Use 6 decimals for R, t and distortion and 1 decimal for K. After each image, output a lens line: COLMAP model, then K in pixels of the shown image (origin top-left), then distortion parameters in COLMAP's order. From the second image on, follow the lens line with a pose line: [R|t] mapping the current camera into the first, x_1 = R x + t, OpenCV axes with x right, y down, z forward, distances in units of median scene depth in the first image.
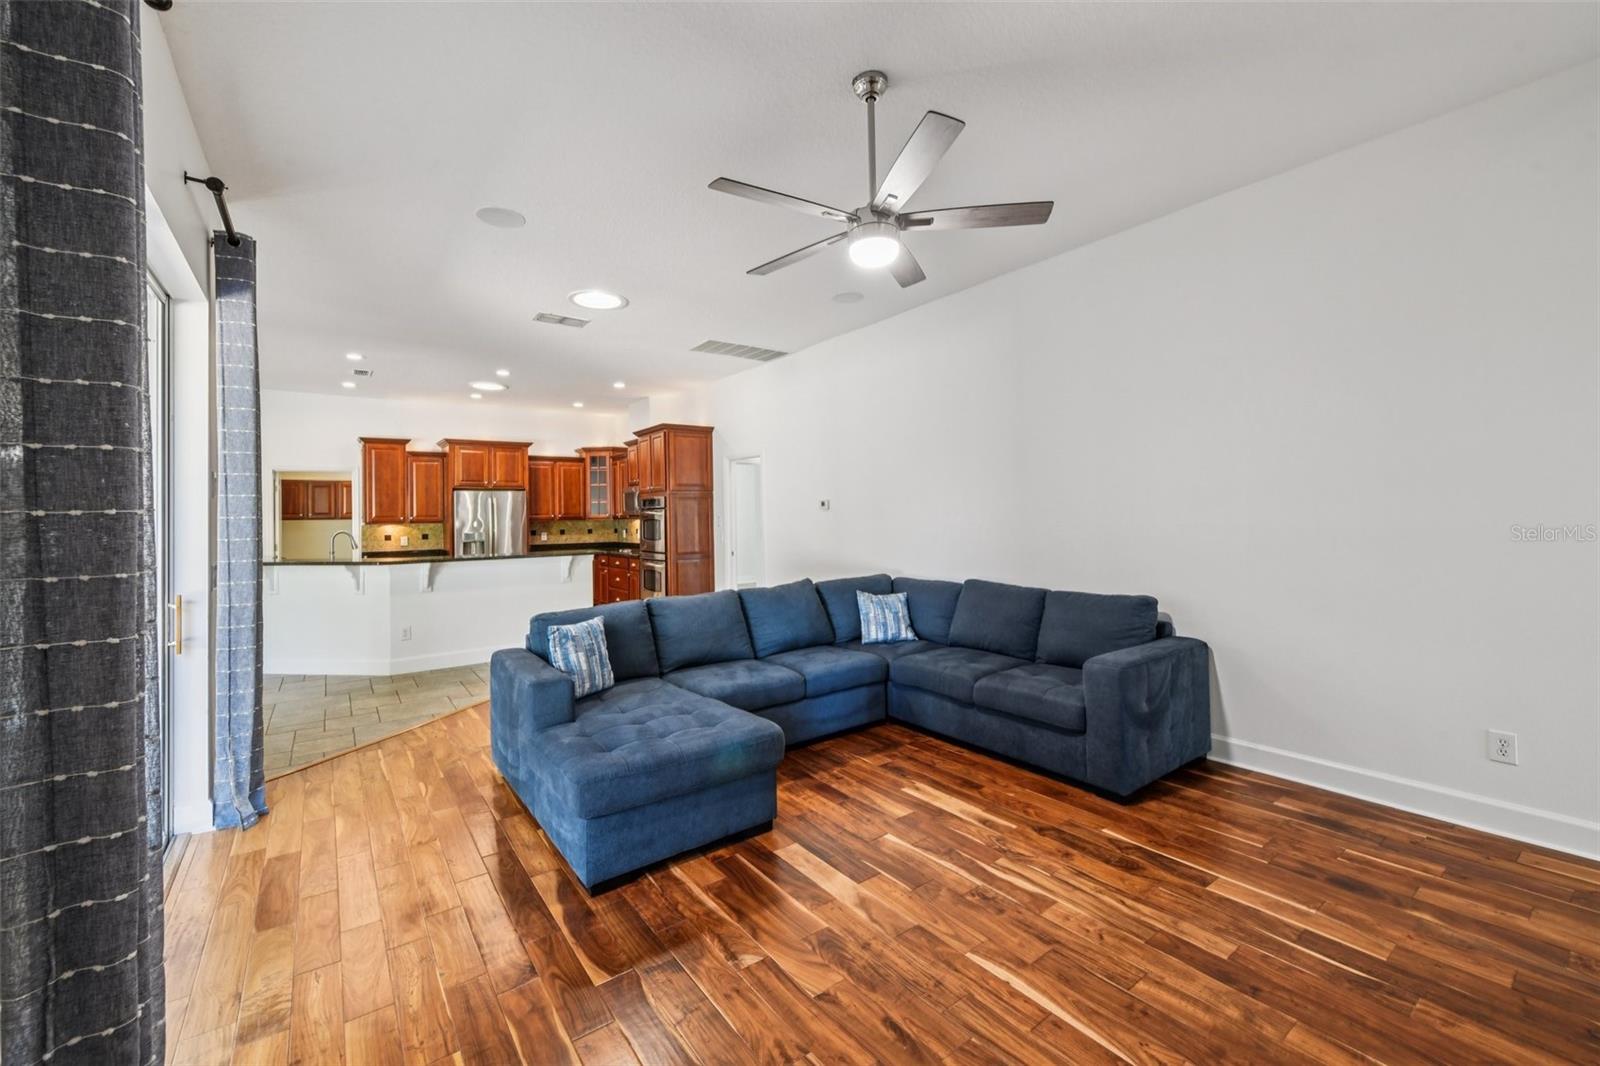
lens RADIAL K [[650.7, 0, 803.8], [0, 650.7, 507.9], [0, 0, 1]] dist [0.002362, -0.001375]
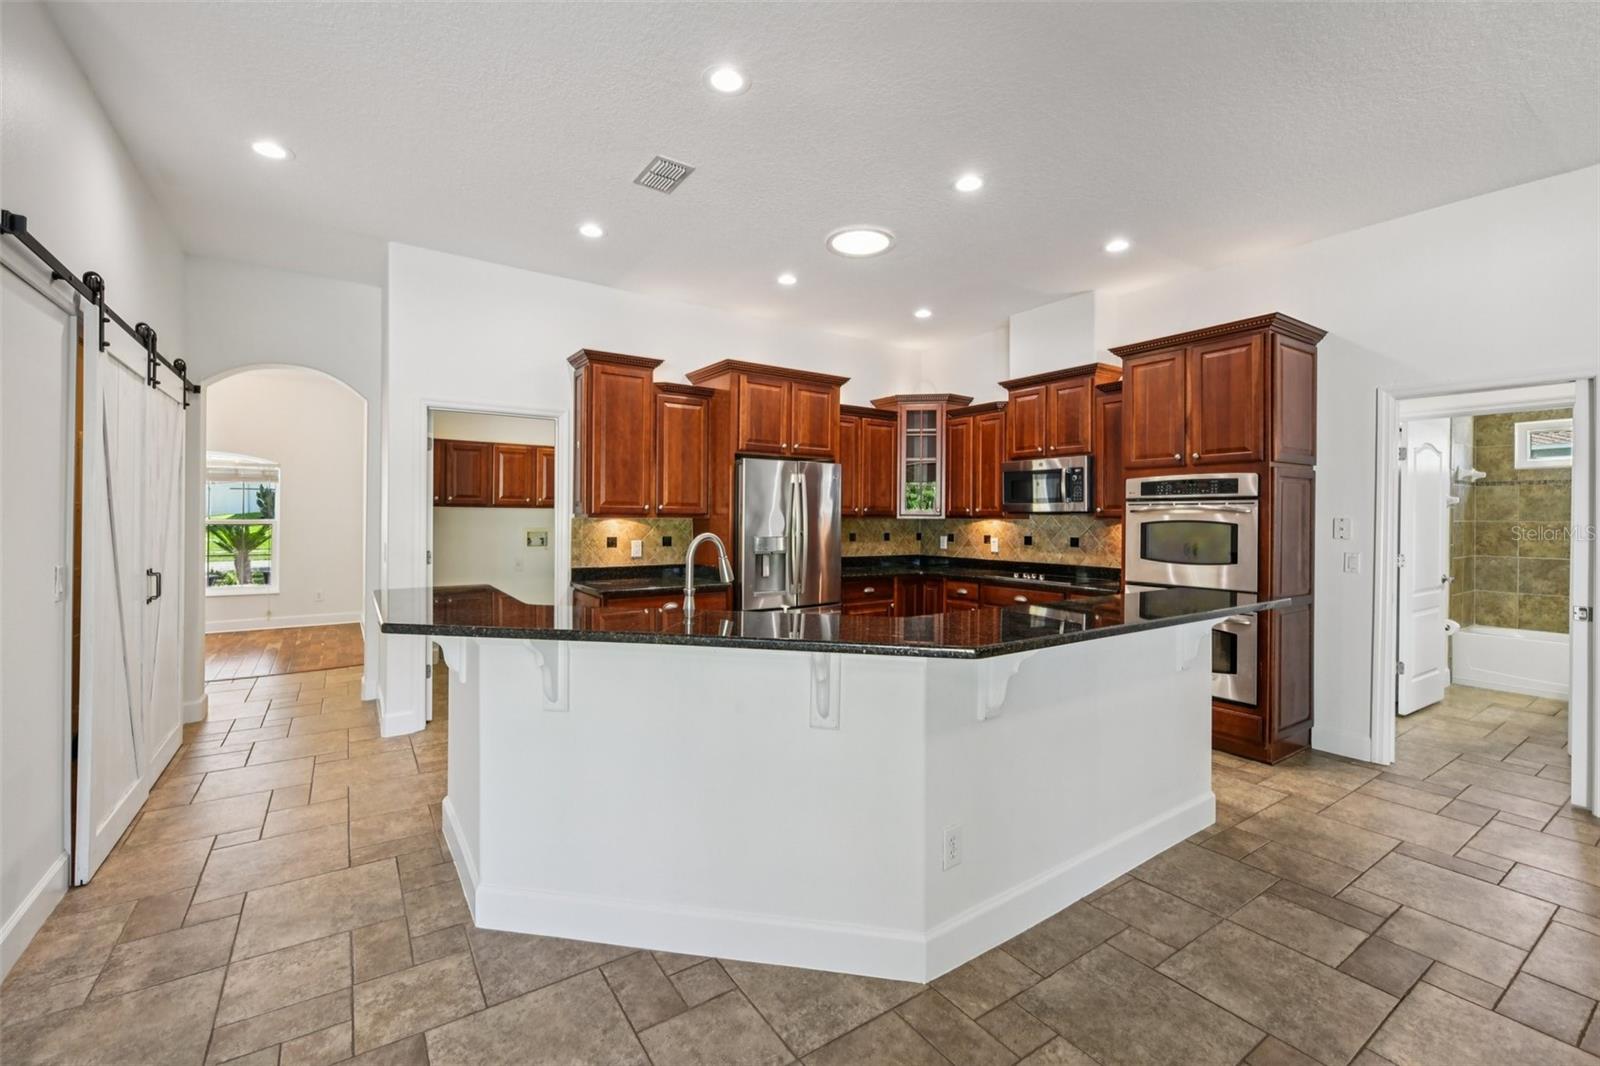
lens RADIAL K [[669.7, 0, 790.8], [0, 669.7, 524.0], [0, 0, 1]] dist [0.004332, -0.002327]
pose [[0.998871, 0.024935, -0.040443, -0.456952], [-0.024046, 0.999462, 0.022326, 0.014026], [0.040978, -0.021328, 0.998932, 0.437027]]
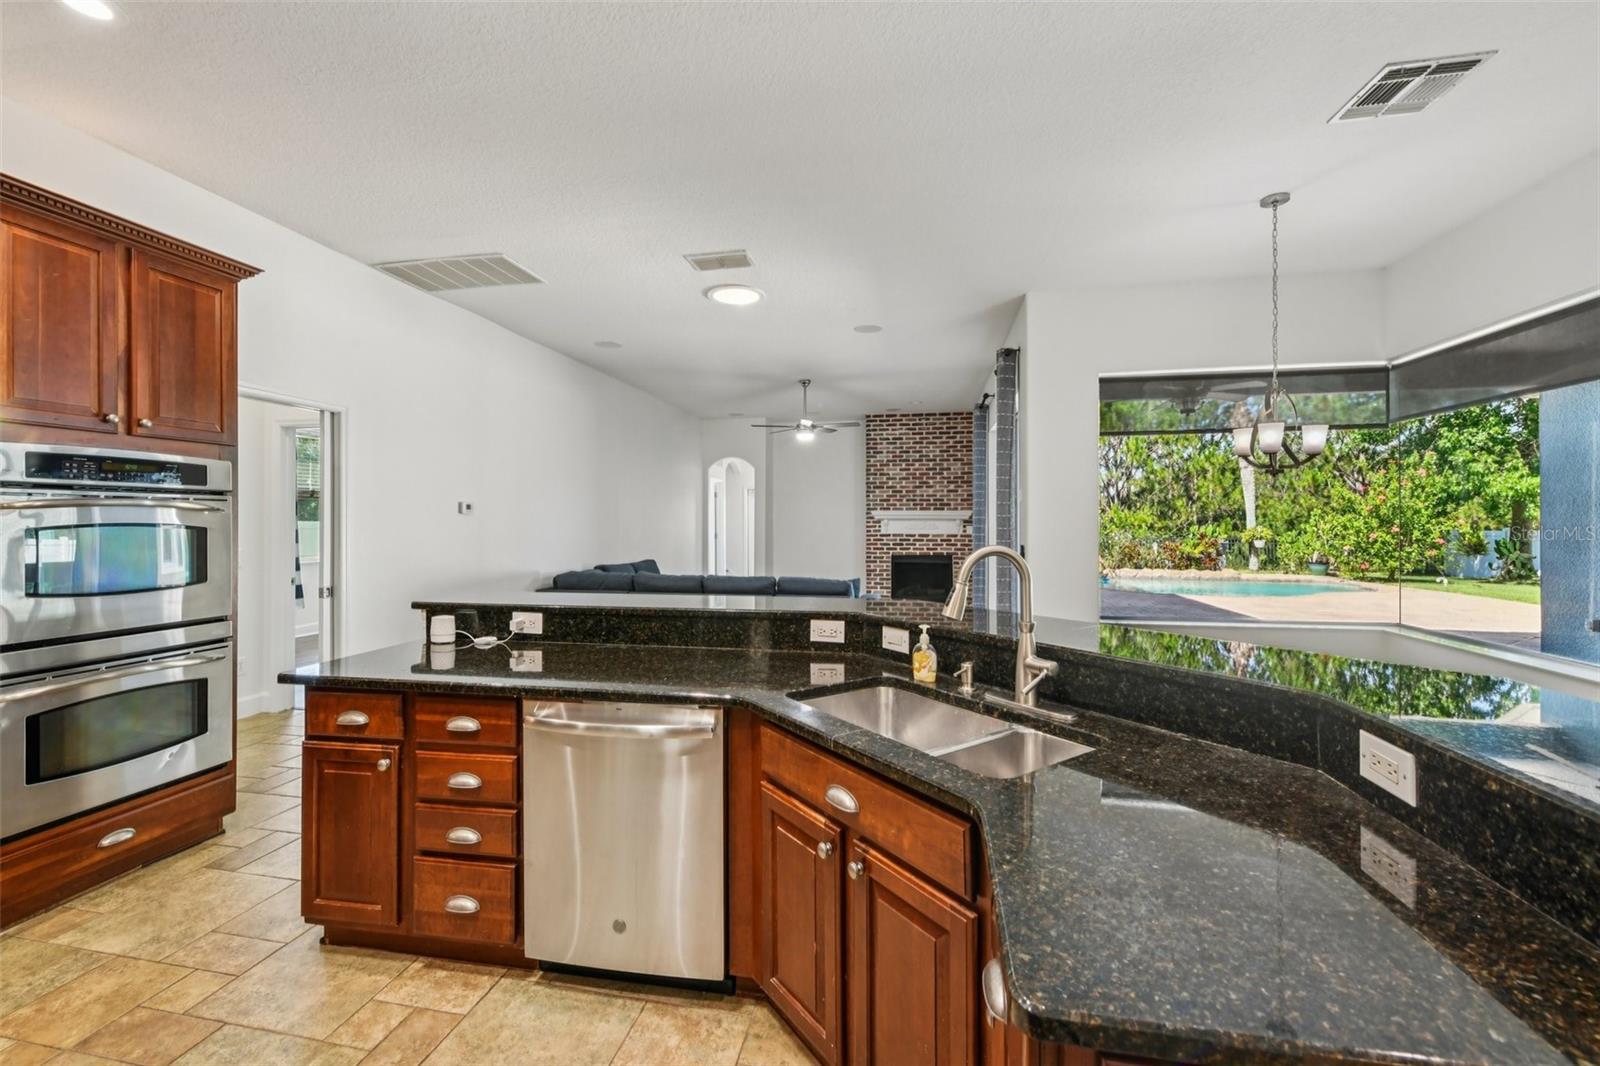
lens RADIAL K [[650.7, 0, 796.9], [0, 650.7, 523.3], [0, 0, 1]] dist [0.002362, -0.001375]
pose [[-0.673581, 0.015700, 0.738946, -0.600027], [0.004362, 0.999841, -0.017267, 0.021099], [-0.739100, -0.008408, -0.673543, 0.871950]]
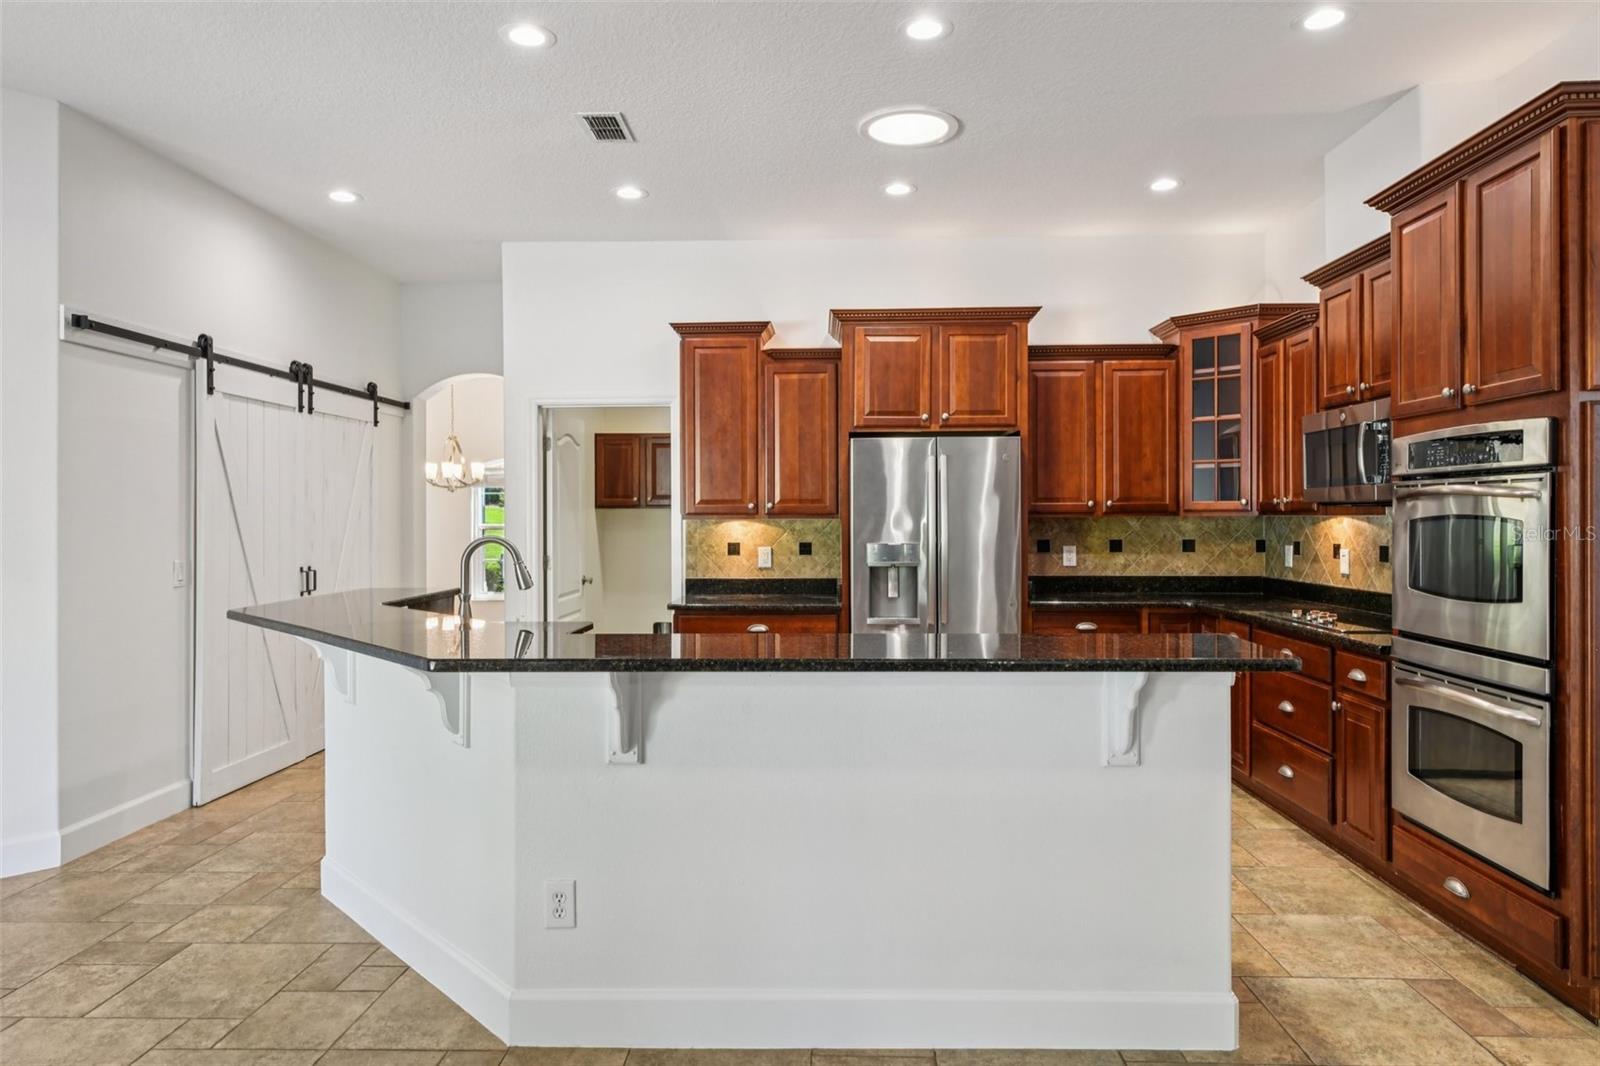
lens RADIAL K [[981.1, 0, 803.2], [0, 981.1, 525.2], [0, 0, 1]] dist [0.011951, 0.000806]
pose [[0.784065, 0.019037, -0.620387, -0.176512], [-0.001512, 0.999585, 0.028762, 0.009498], [0.620677, -0.021614, 0.783768, 0.487975]]
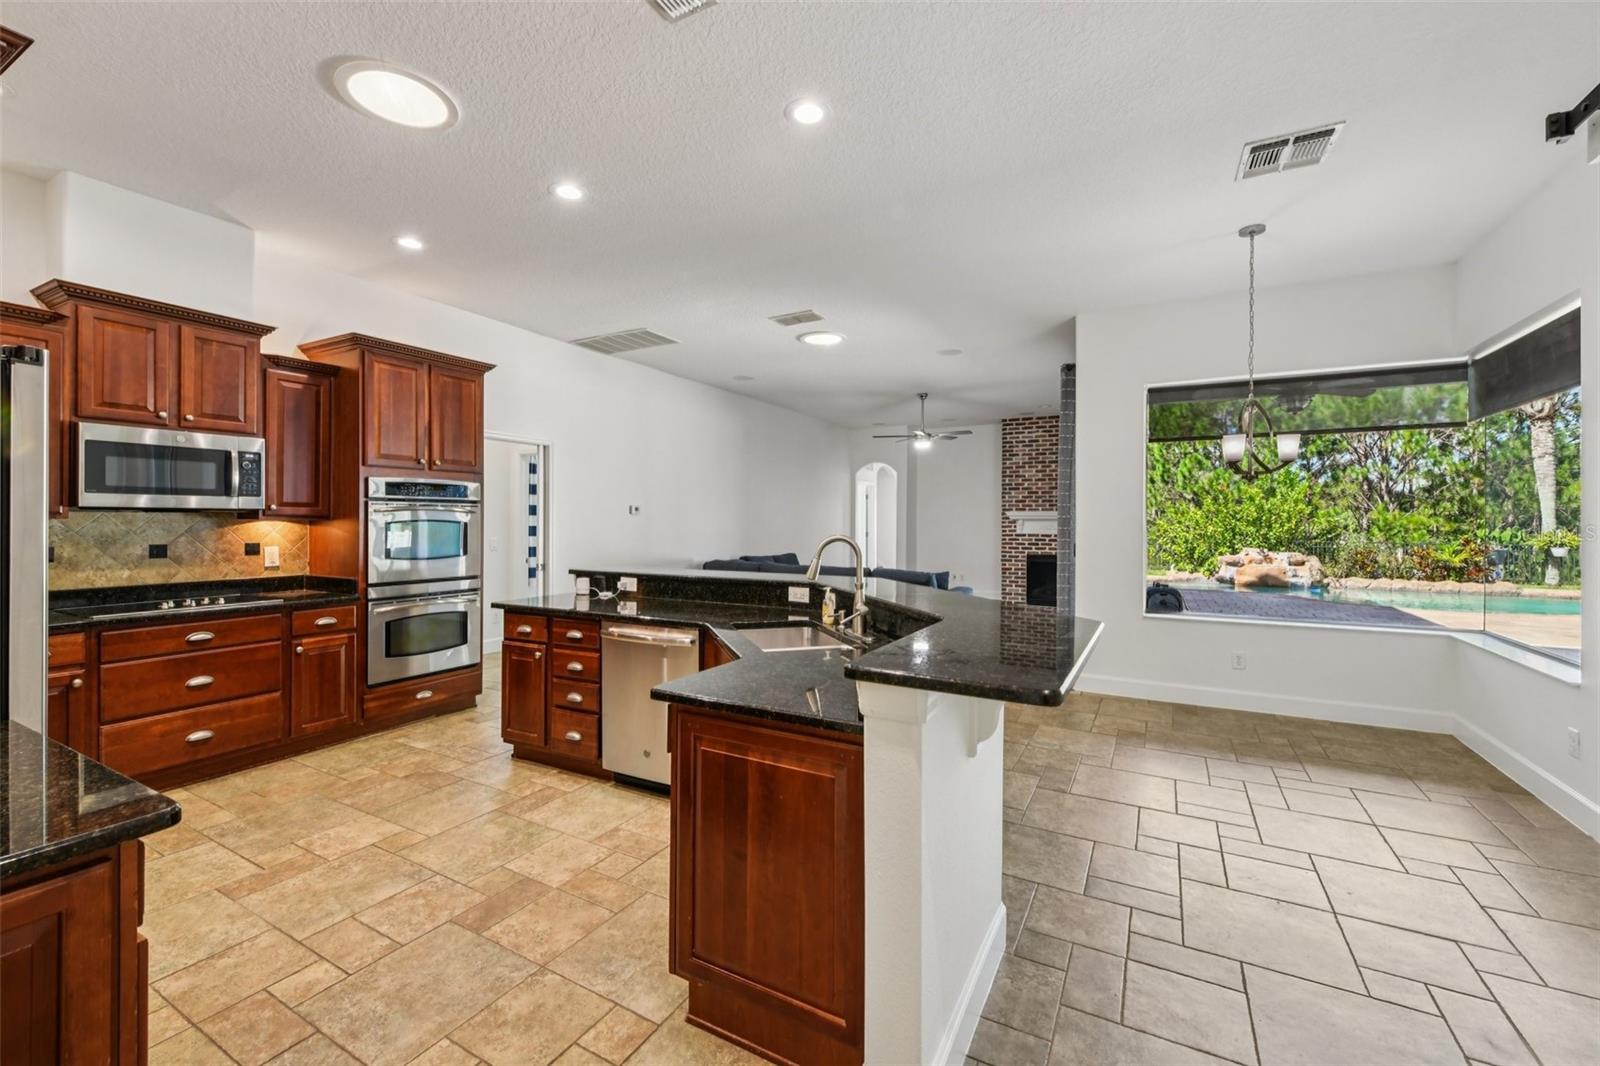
lens RADIAL K [[650.7, 0, 798.4], [0, 650.7, 526.7], [0, 0, 1]] dist [0.002362, -0.001375]
pose [[-0.419598, 0.007671, 0.907677, -0.765426], [-0.006596, 0.999912, -0.011499, 0.024122], [-0.907686, -0.010813, -0.419511, 0.849181]]
